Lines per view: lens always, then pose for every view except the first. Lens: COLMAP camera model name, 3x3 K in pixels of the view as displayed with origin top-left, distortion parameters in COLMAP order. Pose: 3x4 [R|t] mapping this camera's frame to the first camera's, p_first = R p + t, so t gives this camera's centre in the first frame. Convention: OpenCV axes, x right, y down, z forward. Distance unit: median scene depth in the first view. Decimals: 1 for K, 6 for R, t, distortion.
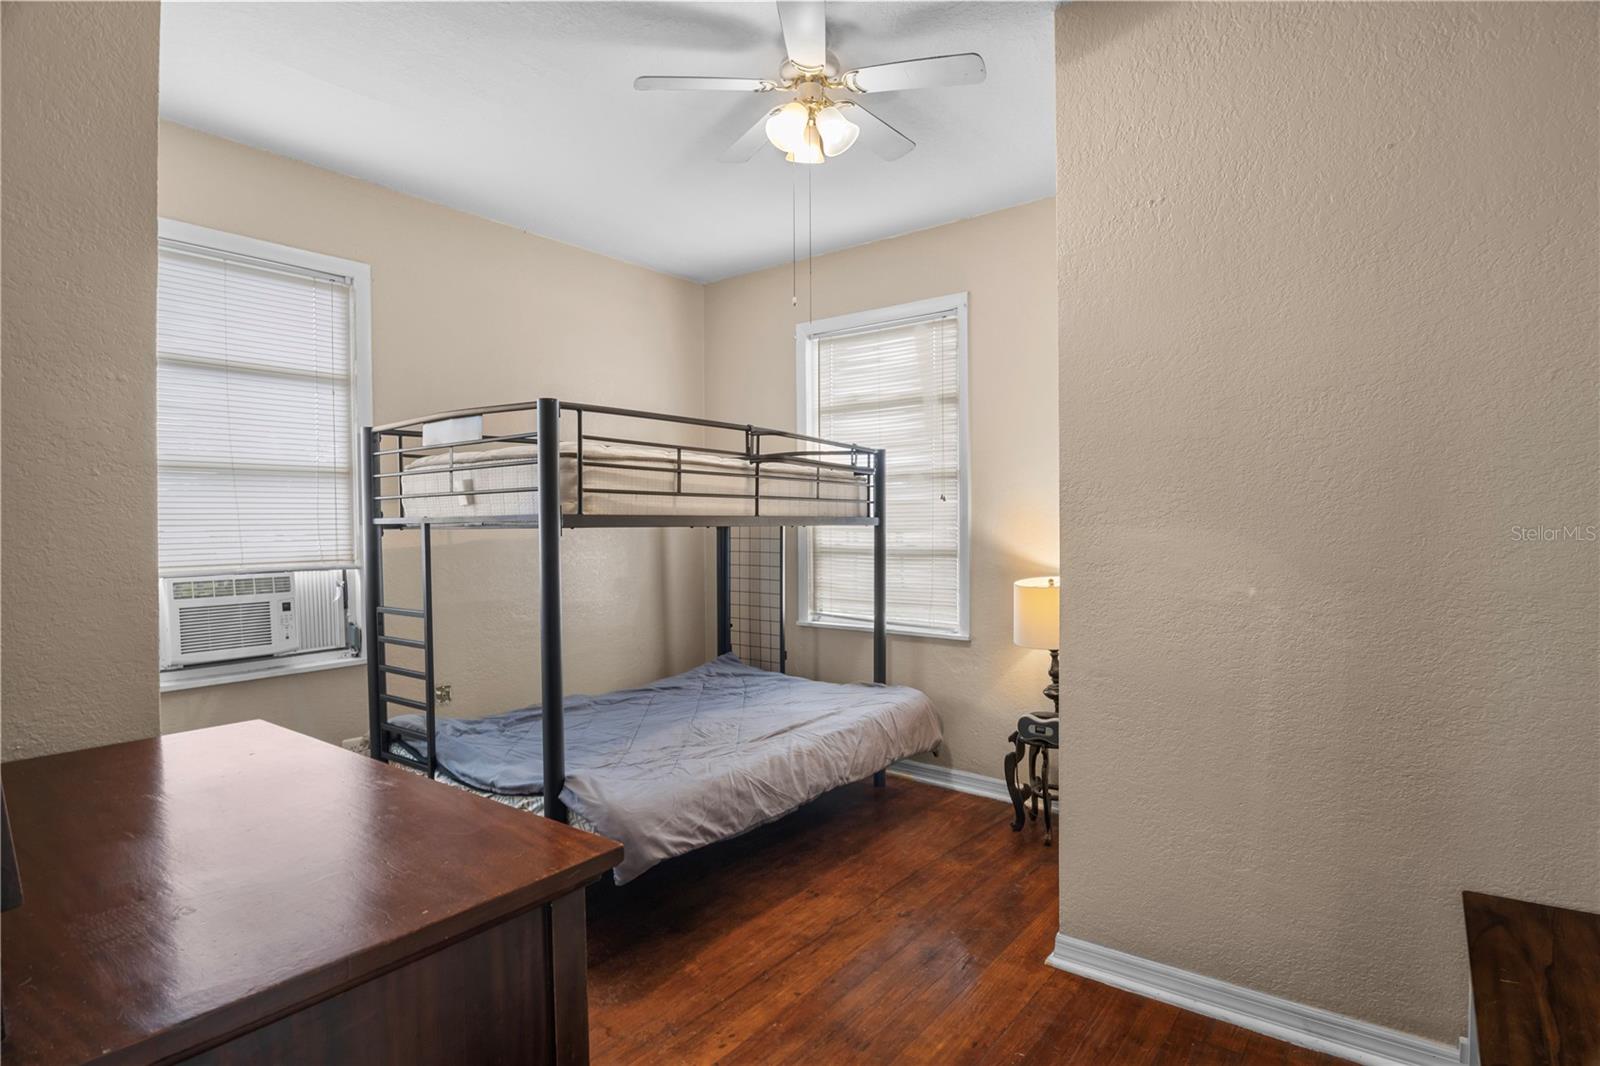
lens RADIAL K [[812.9, 0, 802.3], [0, 812.9, 530.2], [0, 0, 1]] dist [-0.000943, -0.000047]
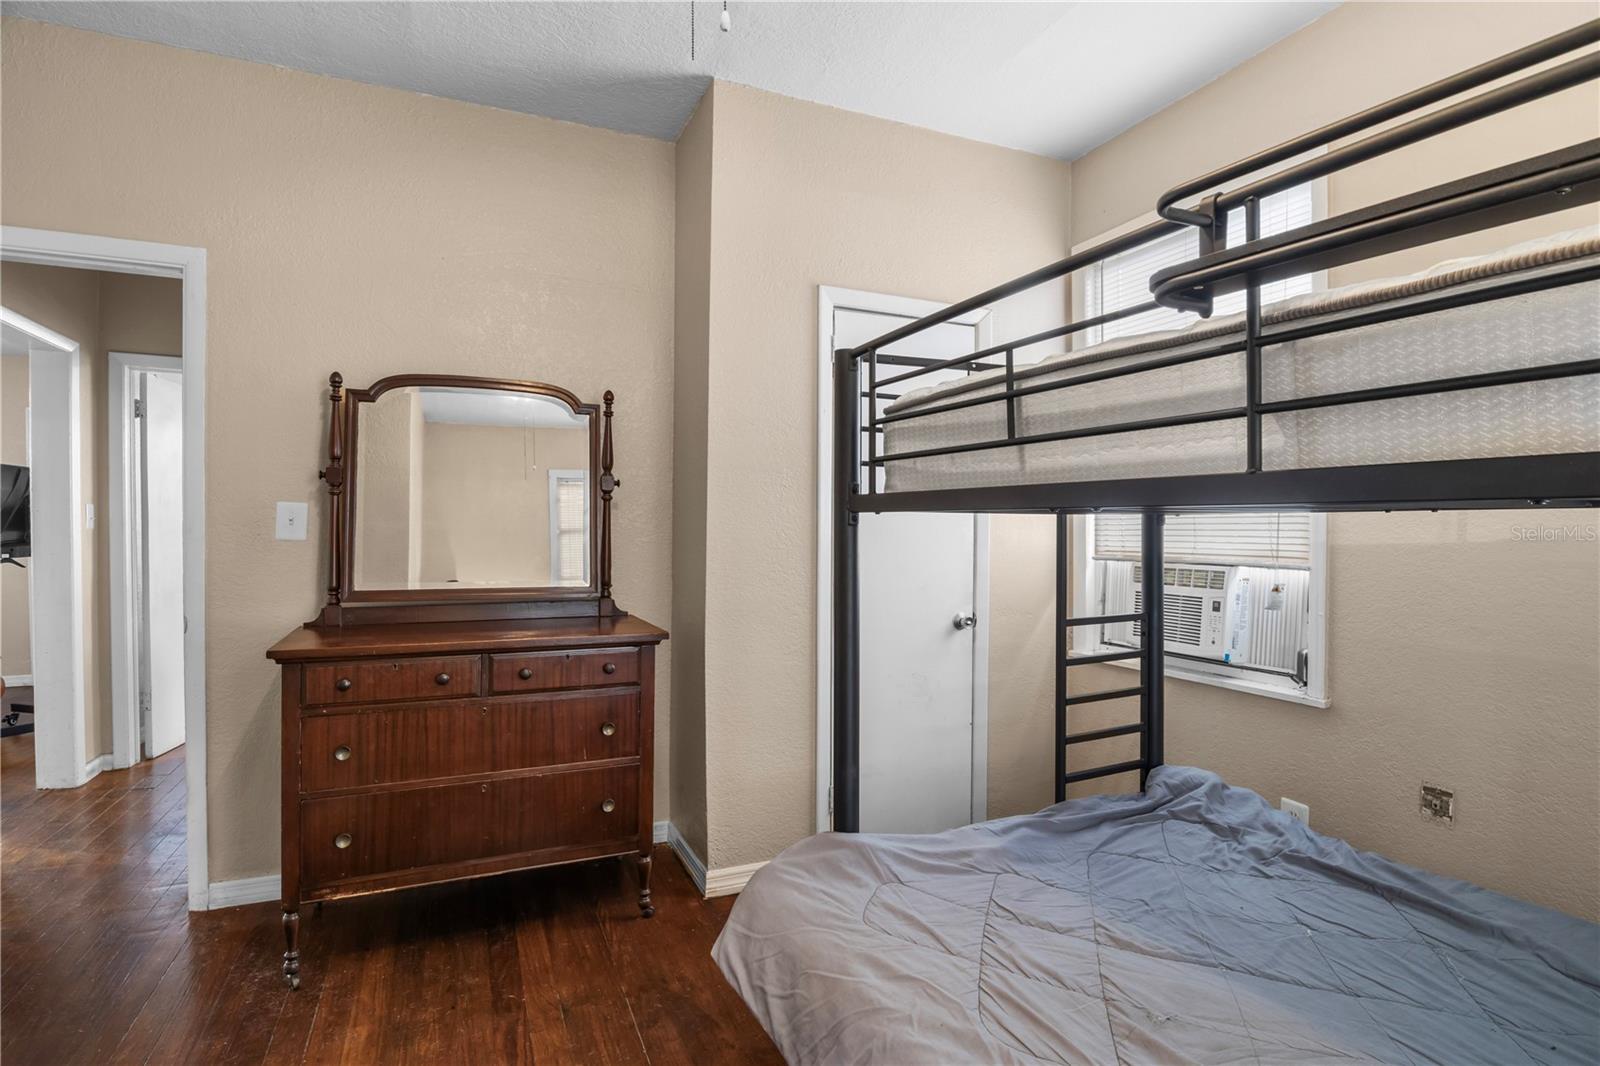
lens RADIAL K [[812.9, 0, 802.6], [0, 812.9, 533.3], [0, 0, 1]] dist [-0.000943, -0.000047]
pose [[-0.471751, 0.017942, -0.881549, 0.319053], [-0.001817, 0.999771, 0.021320, 0.000616], [0.881730, 0.011660, -0.471611, 1.036409]]
